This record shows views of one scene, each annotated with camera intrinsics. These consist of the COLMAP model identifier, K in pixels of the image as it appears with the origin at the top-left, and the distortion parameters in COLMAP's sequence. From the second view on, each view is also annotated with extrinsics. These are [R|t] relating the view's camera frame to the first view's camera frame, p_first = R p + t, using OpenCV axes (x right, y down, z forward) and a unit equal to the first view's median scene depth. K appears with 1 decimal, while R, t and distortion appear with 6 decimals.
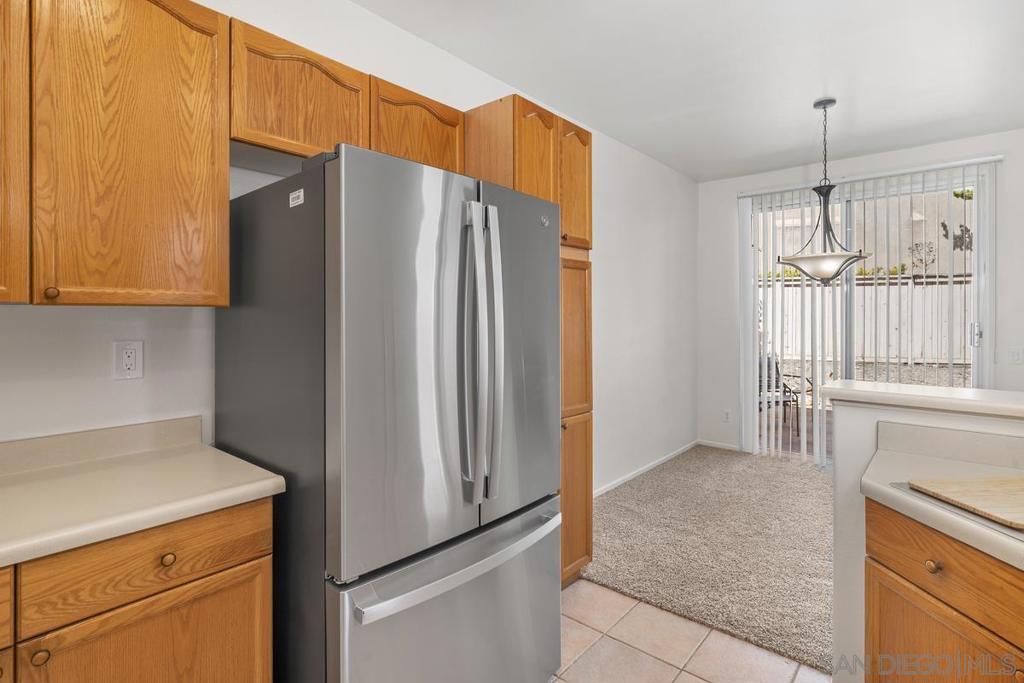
lens RADIAL K [[497.6, 0, 509.7], [0, 497.6, 318.5], [0, 0, 1]] dist [0.000717, 0.000267]
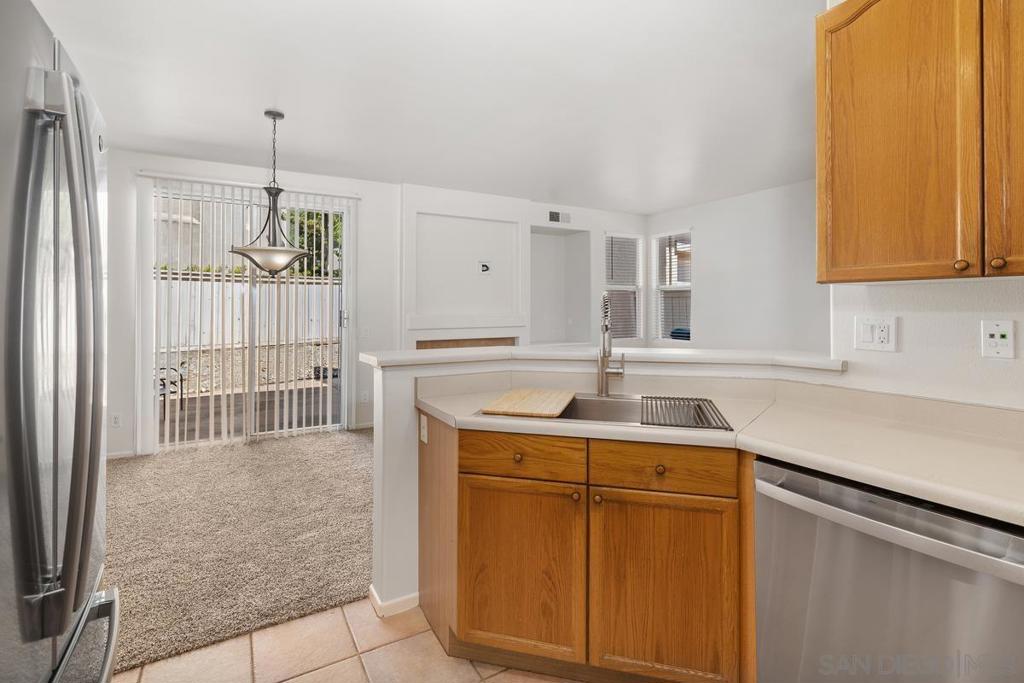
lens RADIAL K [[462.2, 0, 498.2], [0, 462.2, 302.8], [0, 0, 1]] dist [0.000806, 0.000456]
pose [[0.375469, 0.006618, 0.926811, -0.143632], [0.009991, 0.999887, -0.011188, 0.009617], [-0.926781, 0.013461, 0.375360, 0.144898]]
